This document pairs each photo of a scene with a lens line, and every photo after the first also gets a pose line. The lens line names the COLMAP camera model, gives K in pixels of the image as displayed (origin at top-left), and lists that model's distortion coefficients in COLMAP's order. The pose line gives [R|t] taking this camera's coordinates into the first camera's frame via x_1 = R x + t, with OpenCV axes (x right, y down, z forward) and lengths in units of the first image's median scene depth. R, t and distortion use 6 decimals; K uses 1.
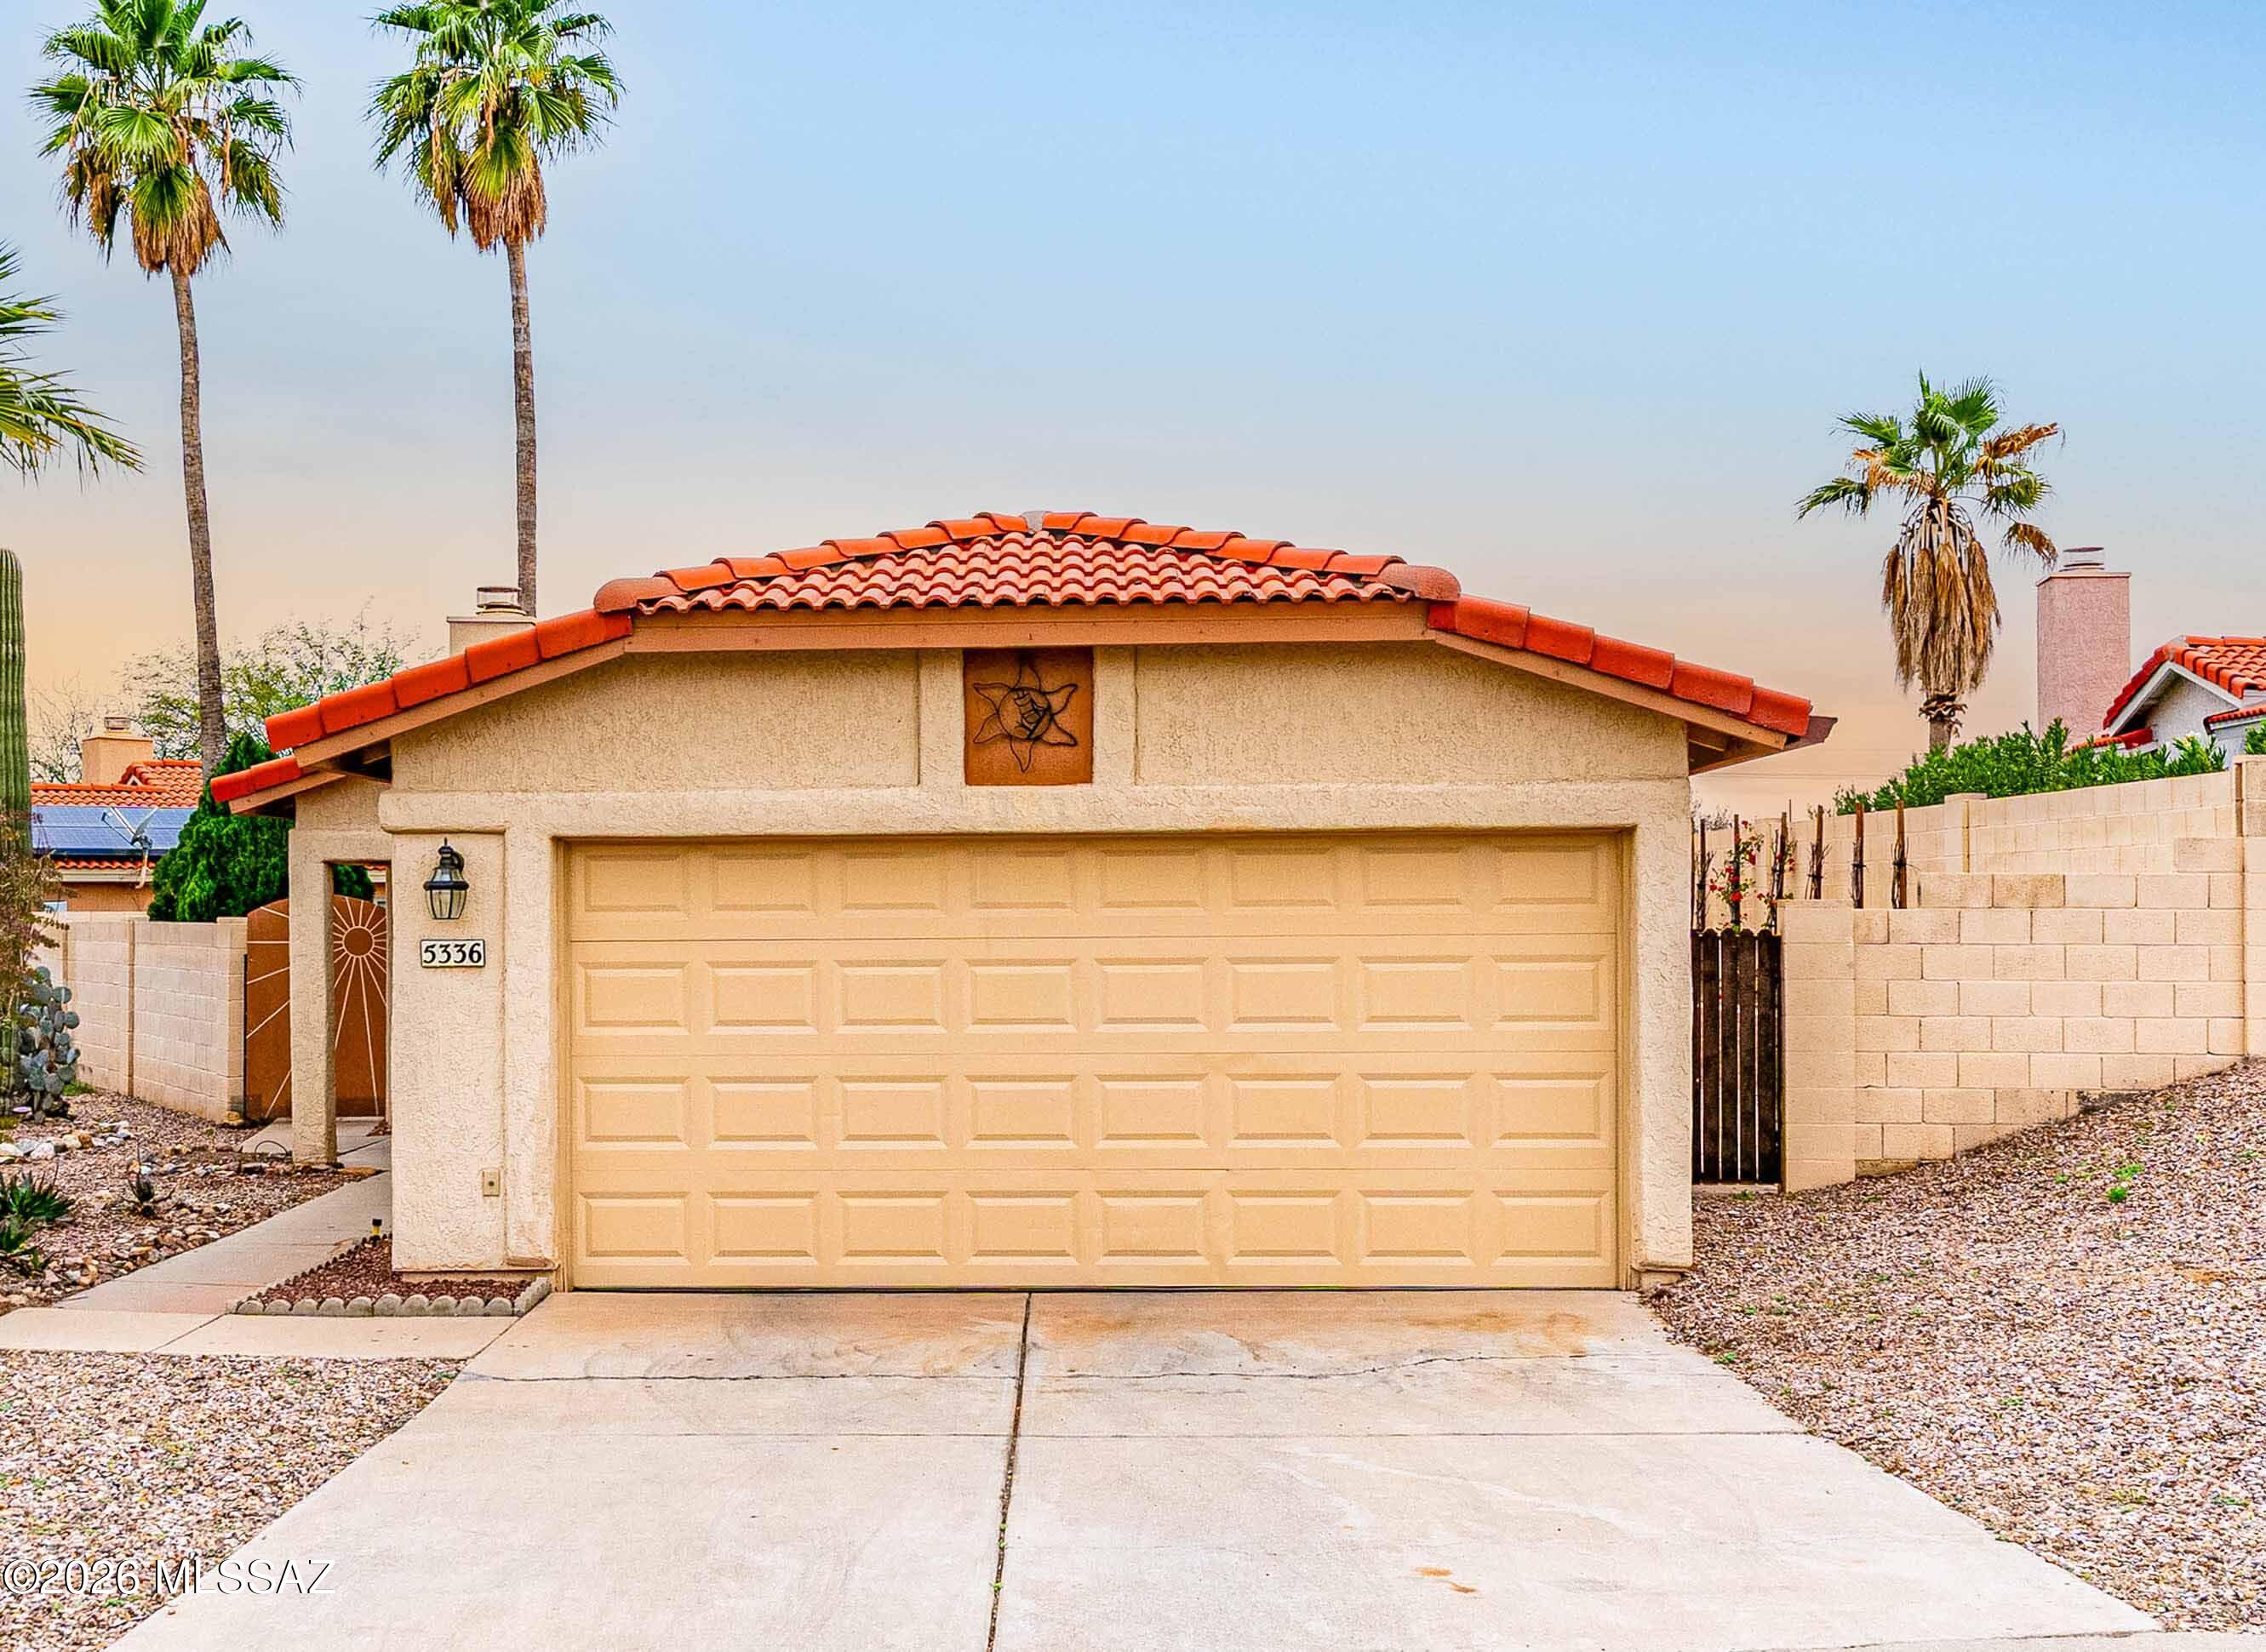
lens RADIAL K [[2464.1, 0, 1133.1], [0, 2464.1, 876.3], [0, 0, 1]] dist [-0.015665, 0.016130]
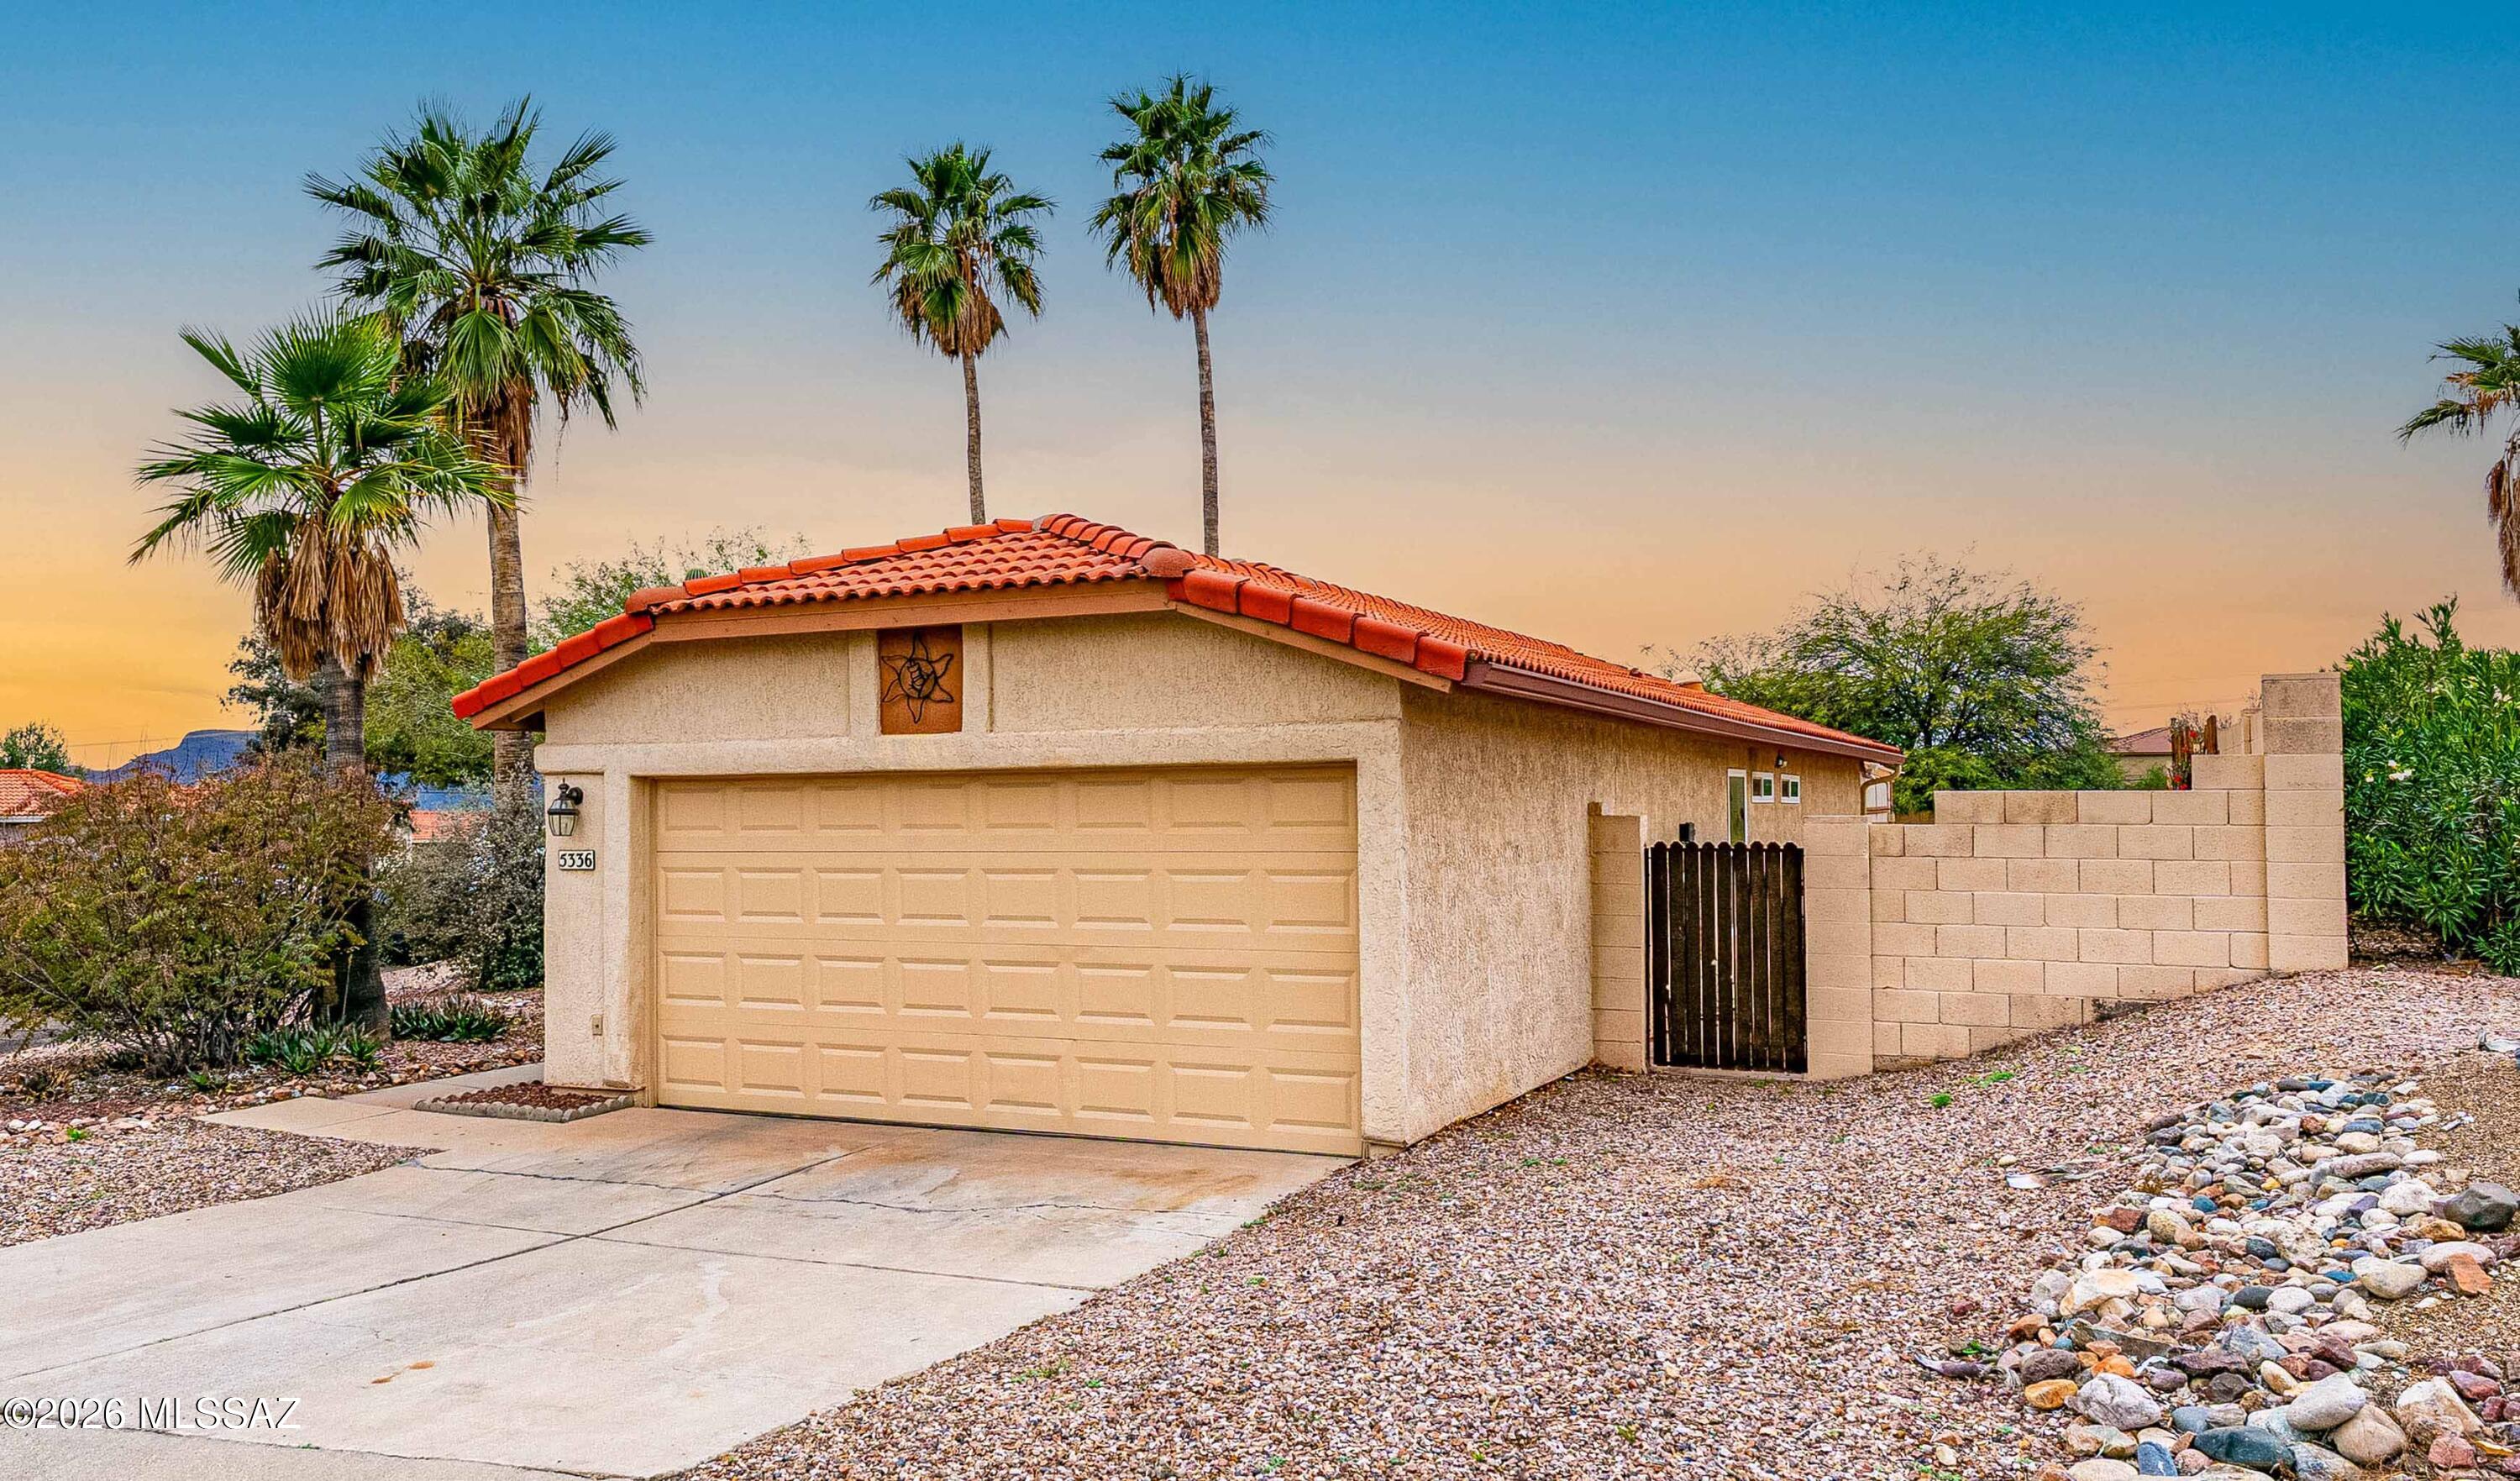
lens RADIAL K [[1959.8, 0, 1260.0], [0, 1959.8, 740.5], [0, 0, 1]] dist [-0.004397, -0.002171]
pose [[0.921526, -0.014717, -0.388036, 0.512816], [0.007209, 0.999758, -0.020798, -0.010637], [0.388249, 0.016369, 0.921409, 0.123102]]
